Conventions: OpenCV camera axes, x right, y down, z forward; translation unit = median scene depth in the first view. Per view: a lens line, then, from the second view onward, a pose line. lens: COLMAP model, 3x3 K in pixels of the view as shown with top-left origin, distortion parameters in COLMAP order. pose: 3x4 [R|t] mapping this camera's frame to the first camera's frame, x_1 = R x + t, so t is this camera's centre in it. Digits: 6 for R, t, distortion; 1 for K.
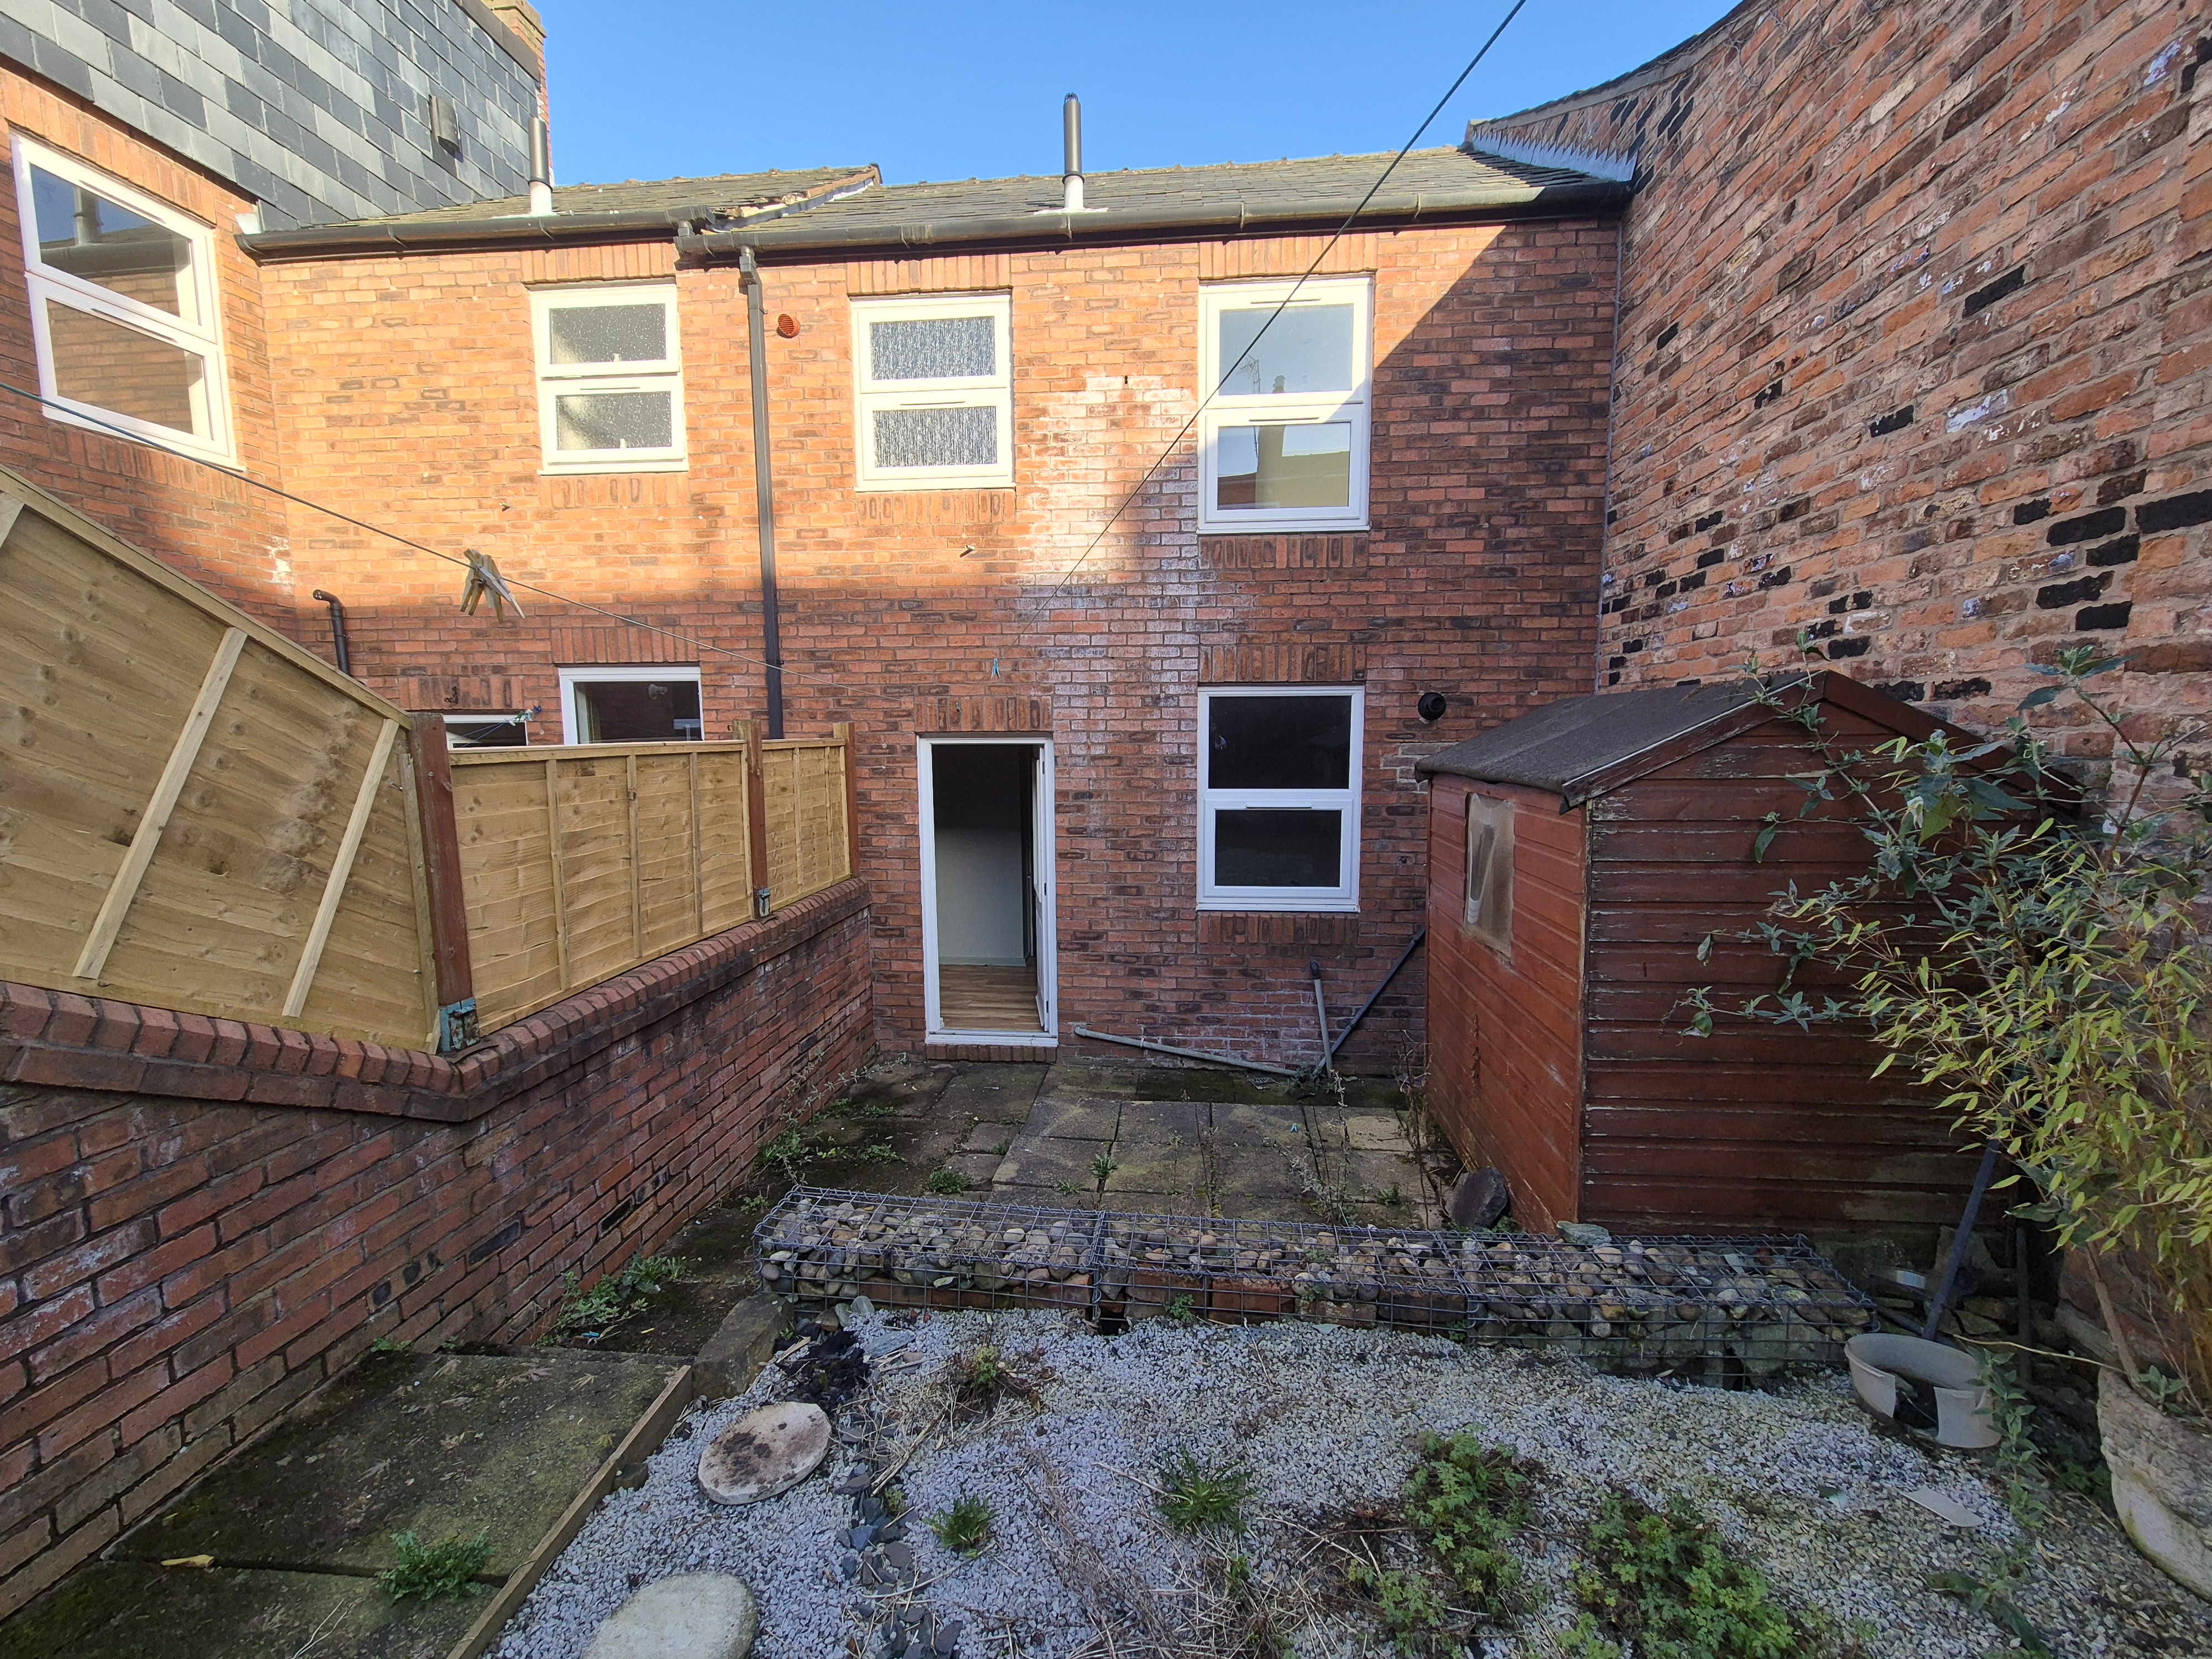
lens RADIAL K [[893.9, 0, 1118.1], [0, 893.9, 825.7], [0, 0, 1]] dist [-0.002186, 0.000369]
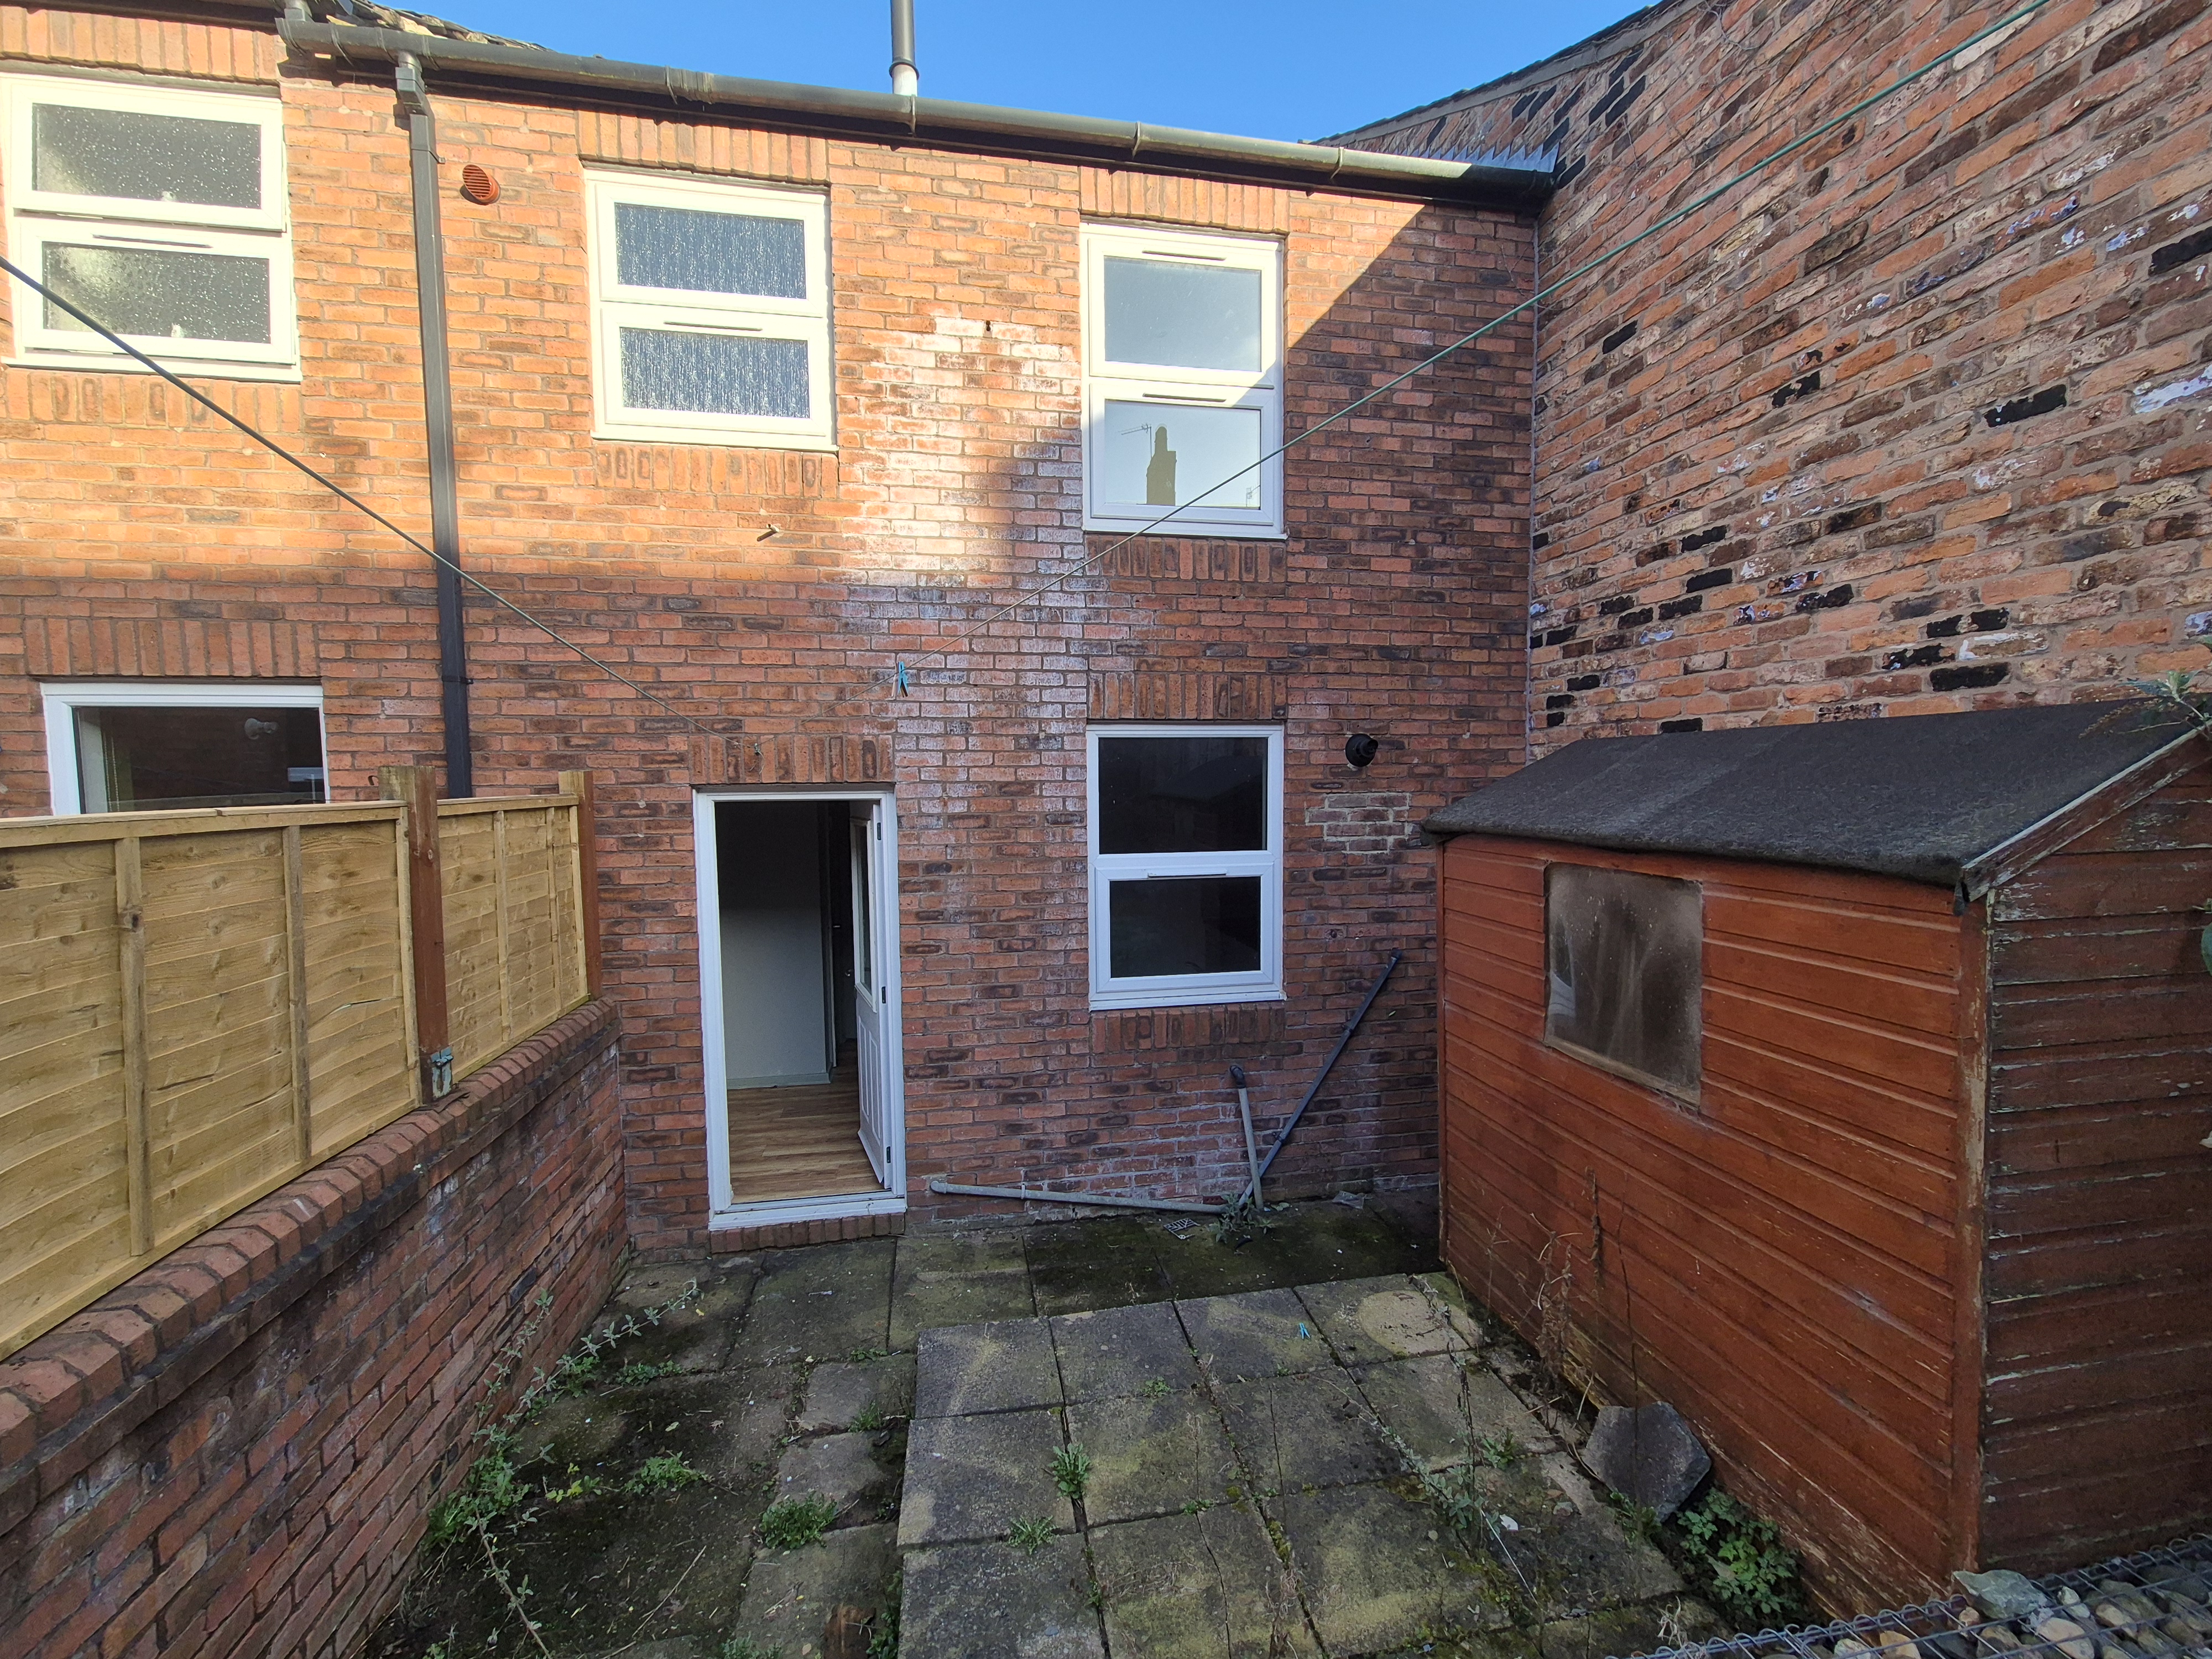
lens RADIAL K [[893.9, 0, 1112.4], [0, 893.9, 830.2], [0, 0, 1]] dist [0.002494, -0.002190]
pose [[0.962649, -0.020515, 0.269973, -0.107776], [0.033610, 0.998467, -0.043969, -0.029591], [-0.268657, 0.051400, 0.961863, 0.261239]]
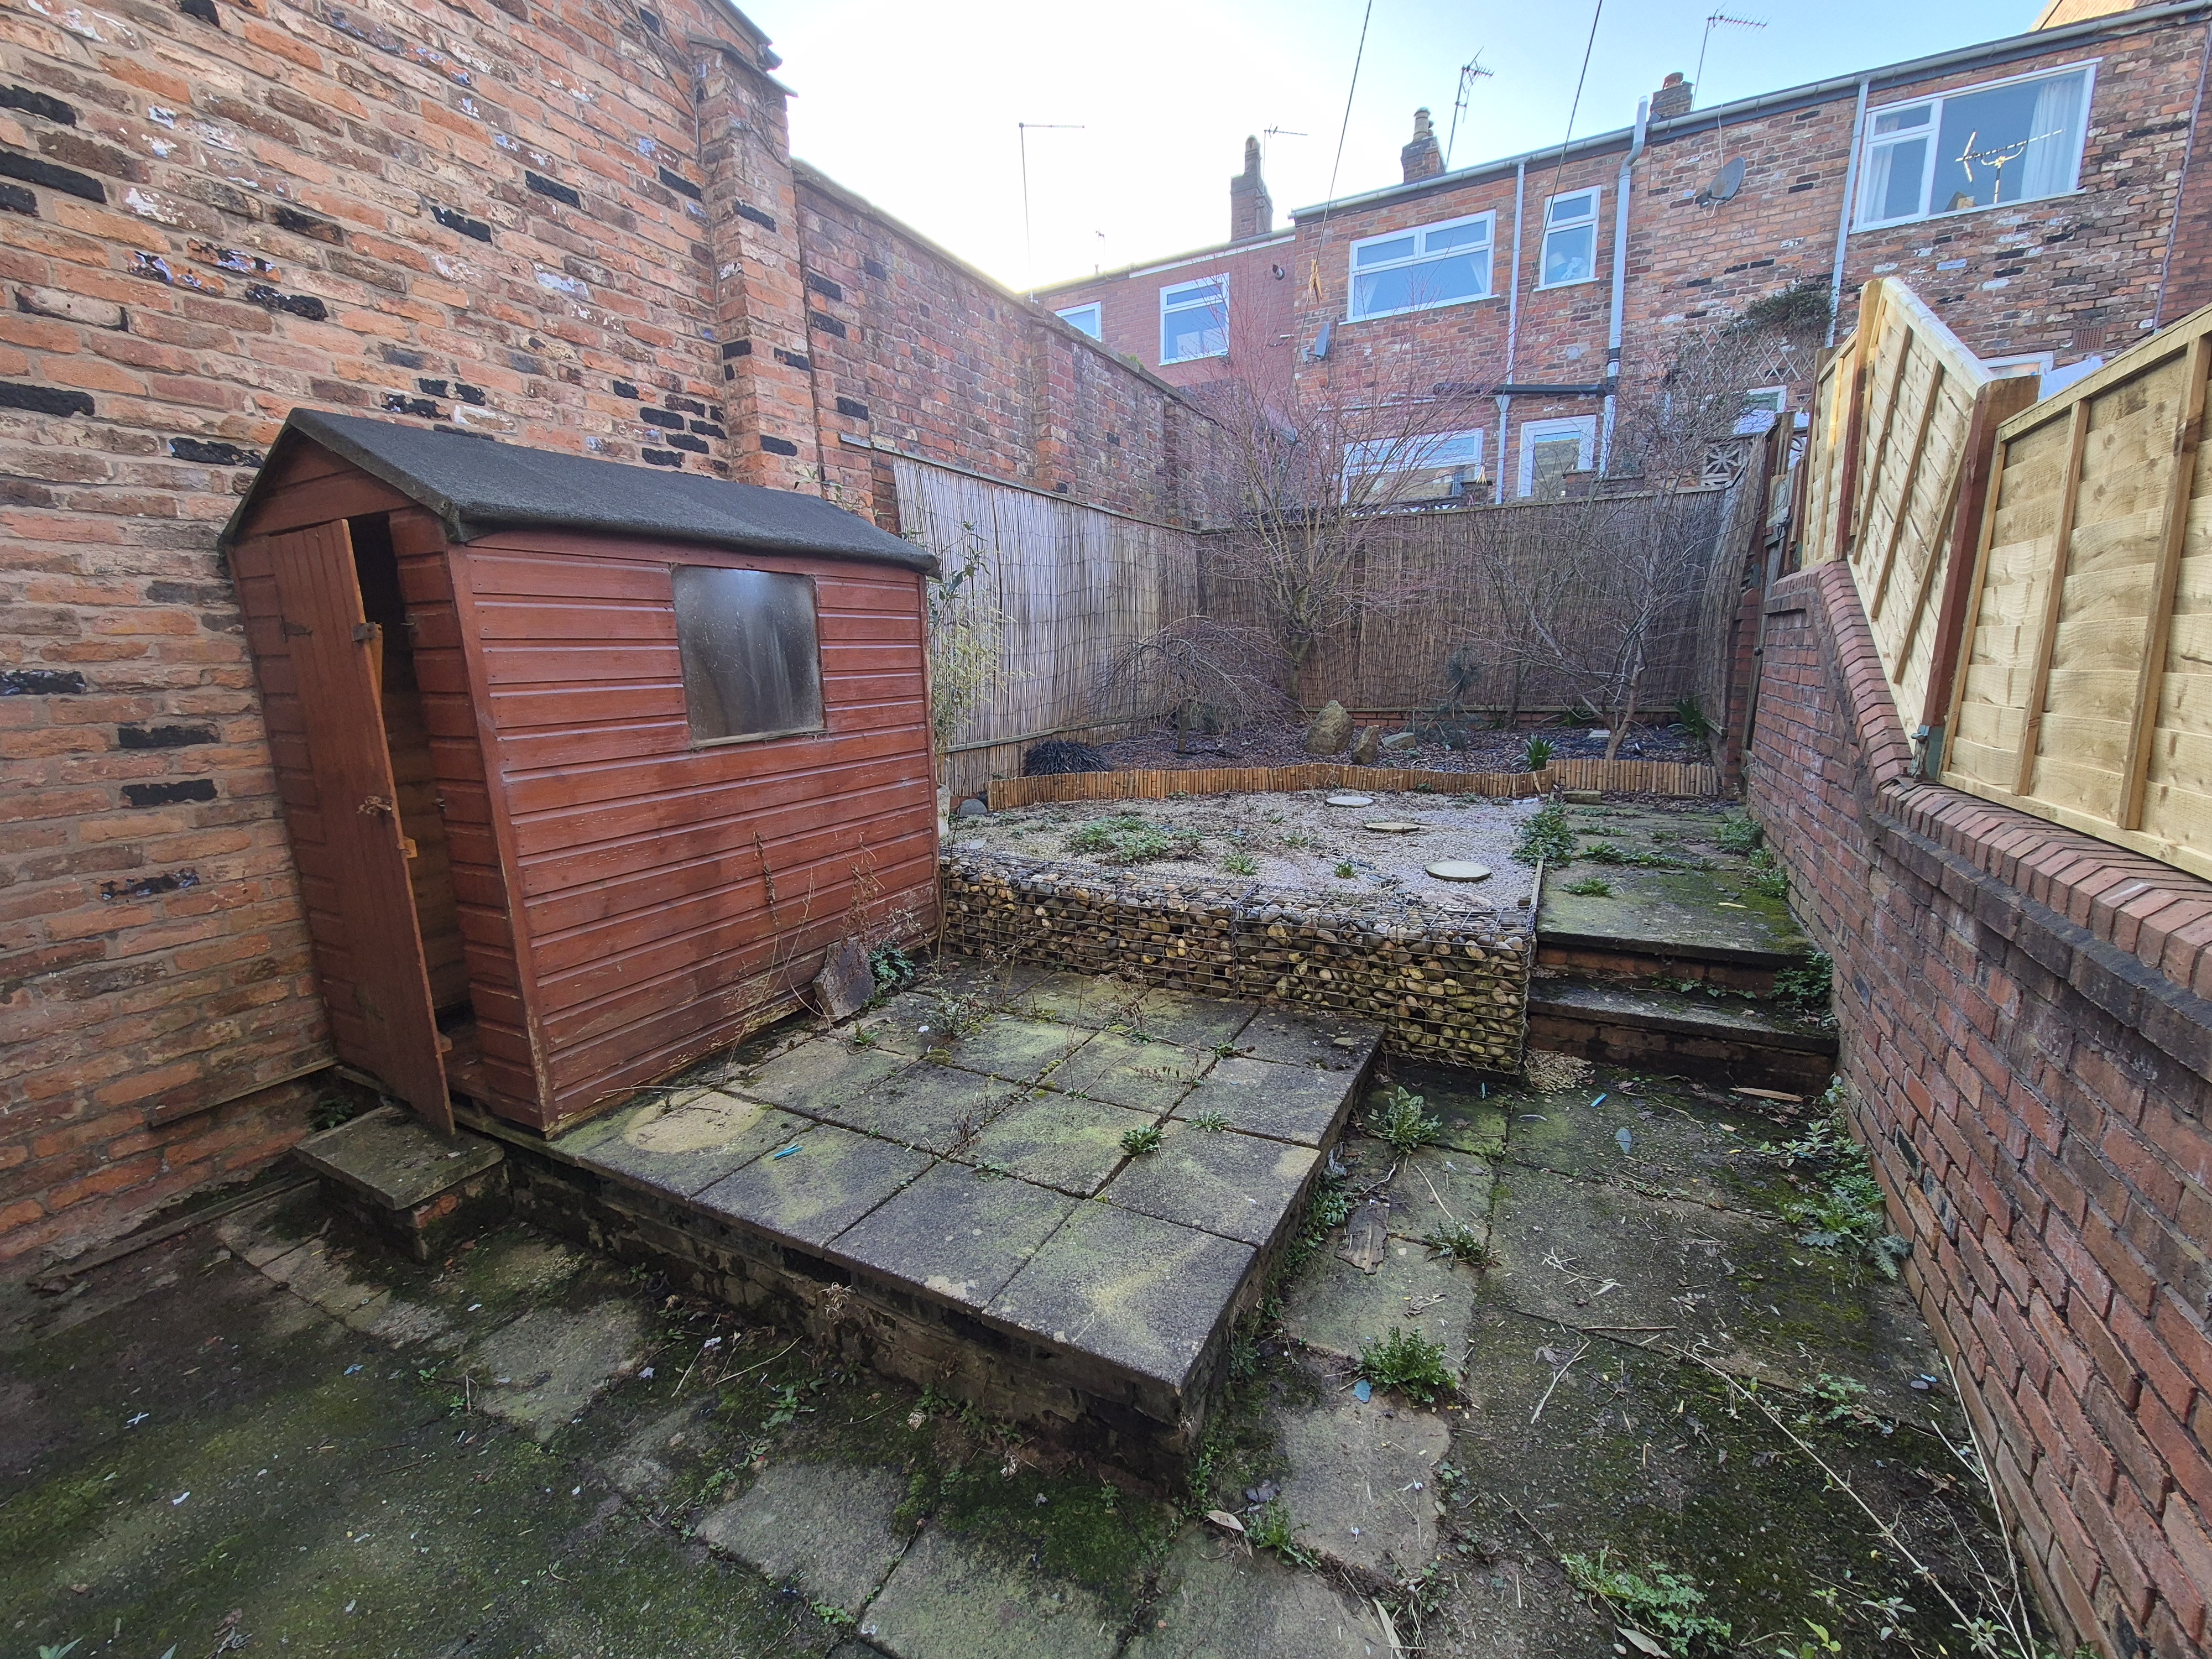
lens RADIAL K [[910.0, 0, 1106.0], [0, 910.0, 829.5], [0, 0, 1]] dist [0.010583, -0.005060]
pose [[-0.922356, -0.046649, 0.383514, -0.166516], [0.069138, 0.956728, 0.282649, -0.011710], [-0.380104, 0.287219, -0.879219, 1.090810]]
